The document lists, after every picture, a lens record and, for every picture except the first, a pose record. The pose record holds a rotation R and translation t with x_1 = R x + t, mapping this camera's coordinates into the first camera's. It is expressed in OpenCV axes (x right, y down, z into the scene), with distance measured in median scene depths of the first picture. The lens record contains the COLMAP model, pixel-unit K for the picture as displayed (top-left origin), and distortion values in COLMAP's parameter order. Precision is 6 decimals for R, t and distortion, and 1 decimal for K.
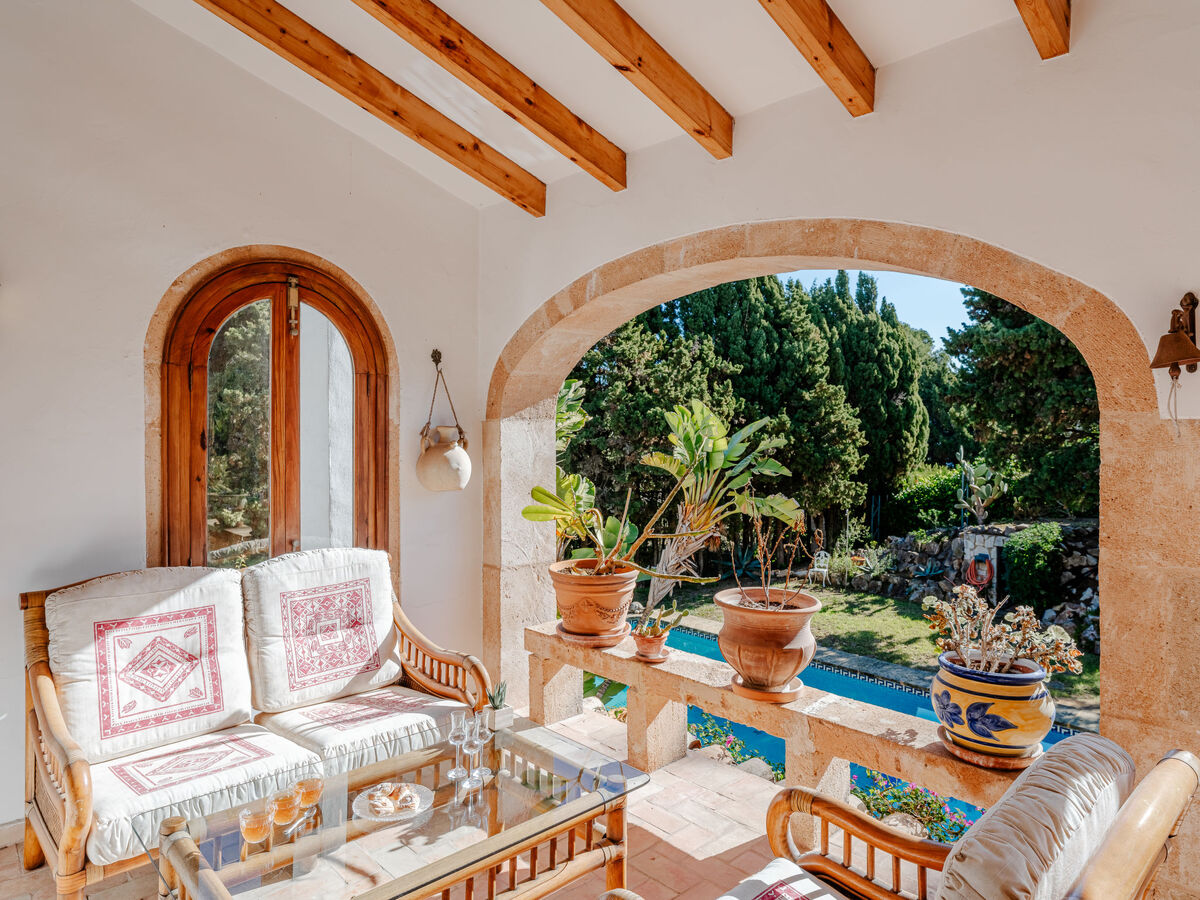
lens RADIAL K [[730.3, 0, 600.0], [0, 730.3, 450.0], [0, 0, 1]] dist [0.002356, 0.001104]
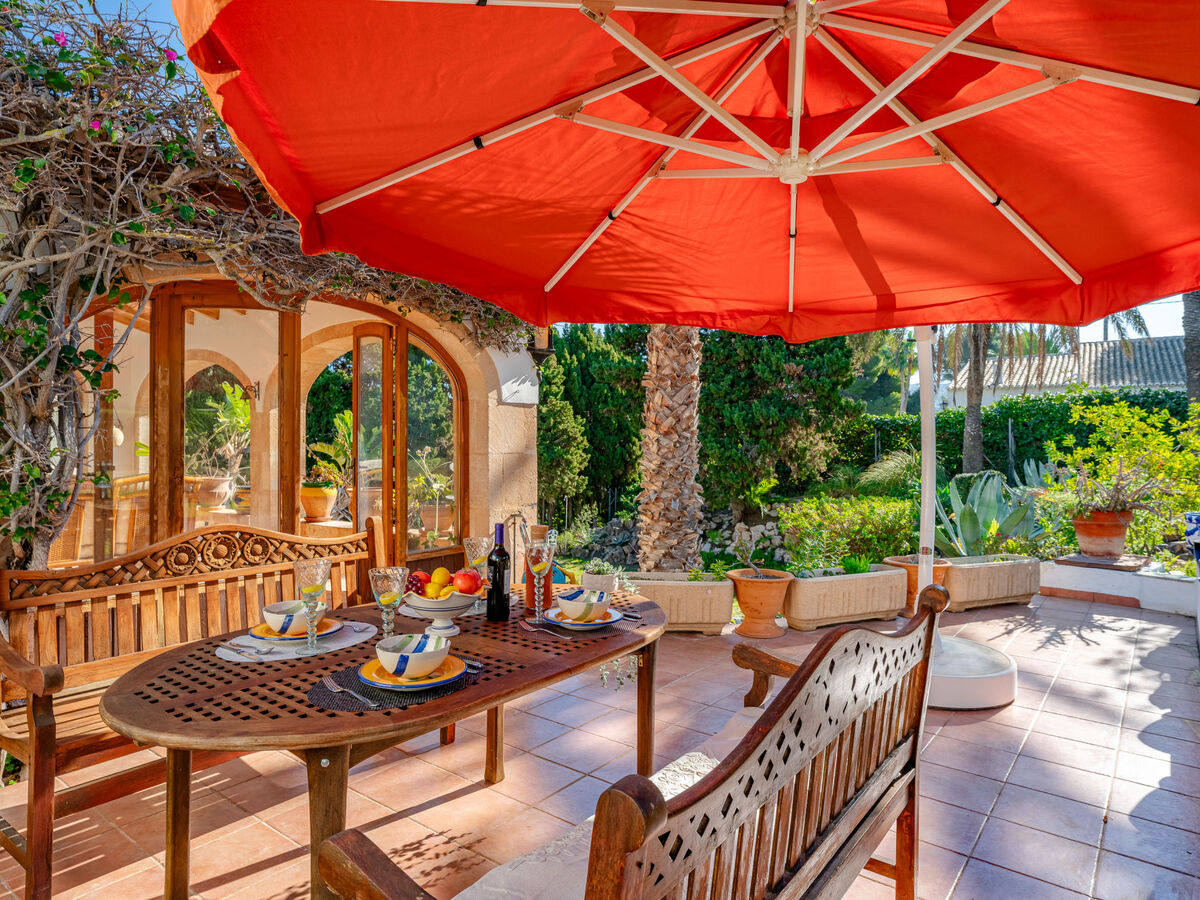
lens RADIAL K [[730.3, 0, 600.0], [0, 730.3, 450.0], [0, 0, 1]] dist [0.002356, 0.001104]
pose [[0.984902, -0.004236, 0.173062, 0.165825], [0.007017, 0.999856, -0.015463, 0.018944], [-0.172972, 0.016444, 0.984789, -0.294874]]
